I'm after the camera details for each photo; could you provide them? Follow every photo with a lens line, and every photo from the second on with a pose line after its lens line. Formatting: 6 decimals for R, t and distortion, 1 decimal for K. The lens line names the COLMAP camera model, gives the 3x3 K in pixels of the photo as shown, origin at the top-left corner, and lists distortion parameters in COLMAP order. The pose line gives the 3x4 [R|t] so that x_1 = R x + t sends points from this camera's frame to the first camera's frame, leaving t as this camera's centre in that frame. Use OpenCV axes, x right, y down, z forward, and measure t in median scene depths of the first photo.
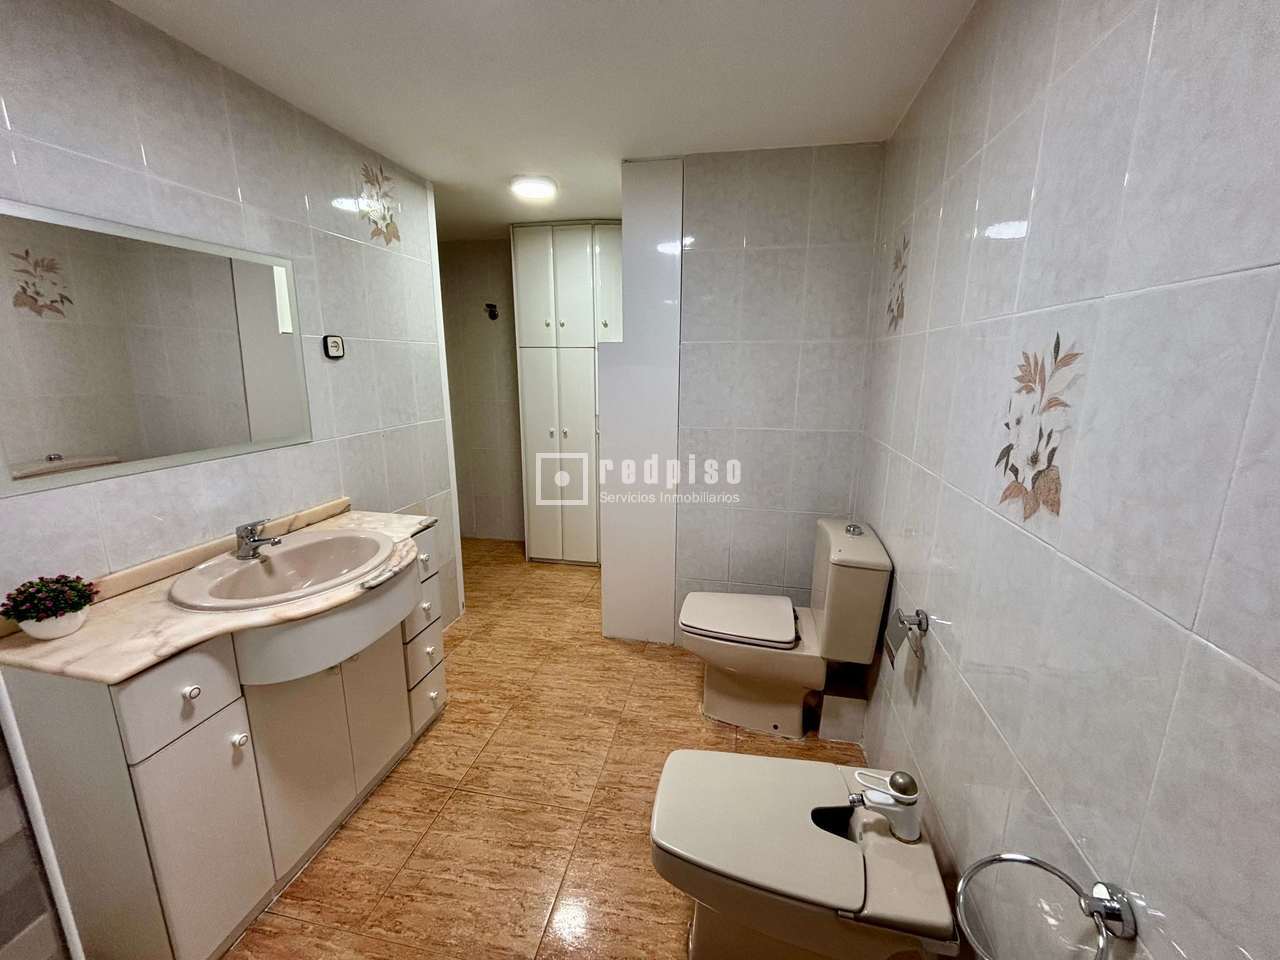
lens RADIAL K [[519.8, 0, 640.0], [0, 519.8, 480.0], [0, 0, 1]] dist [0.000059, 0.000087]
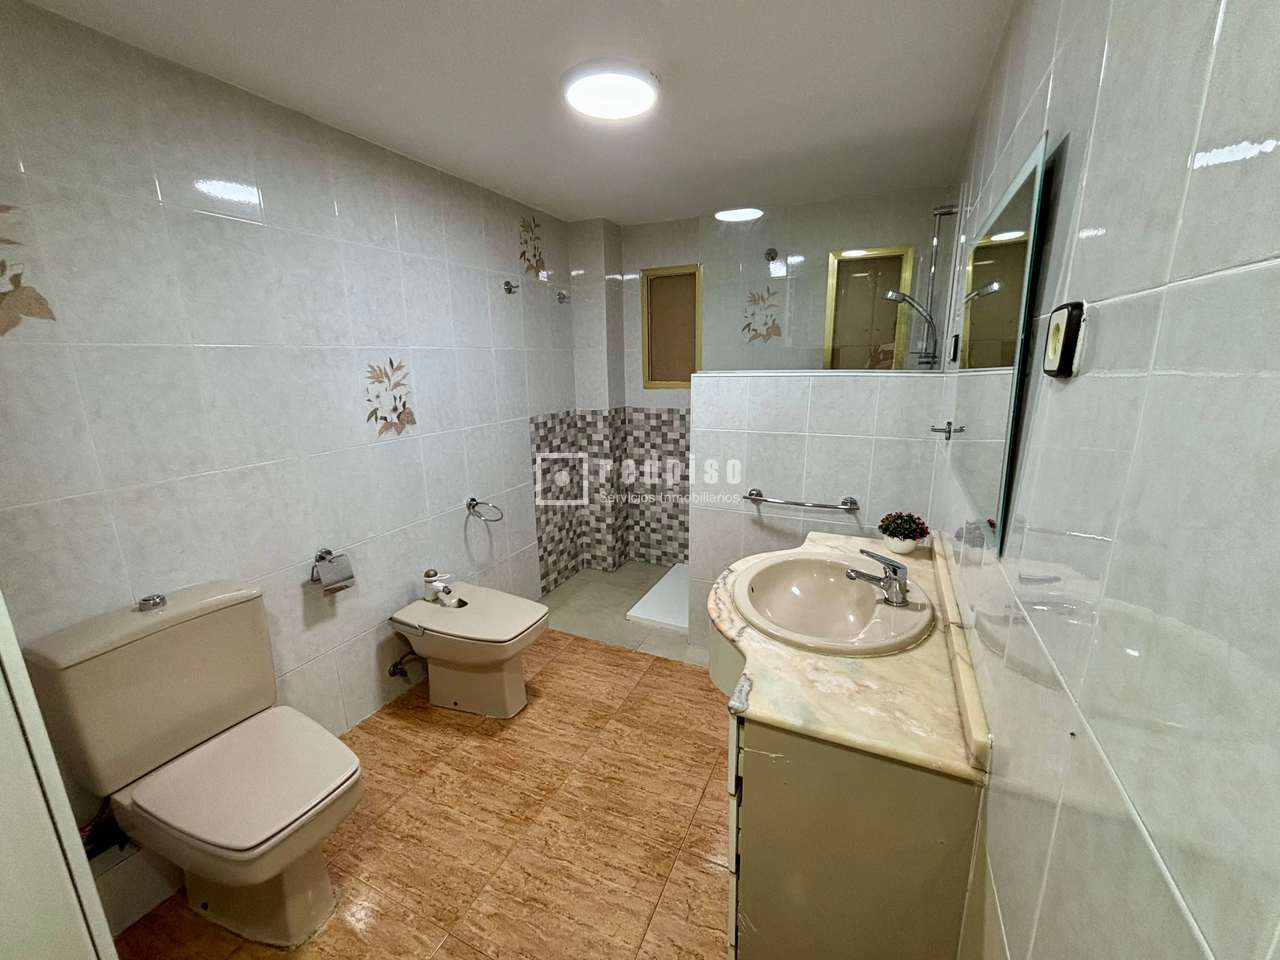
lens RADIAL K [[519.8, 0, 640.0], [0, 519.8, 480.0], [0, 0, 1]] dist [0.000059, 0.000087]
pose [[-0.972636, -0.045382, 0.227857, -0.587343], [0.060001, 0.898403, 0.435054, -0.466893], [-0.224451, 0.436821, -0.871097, 1.921895]]
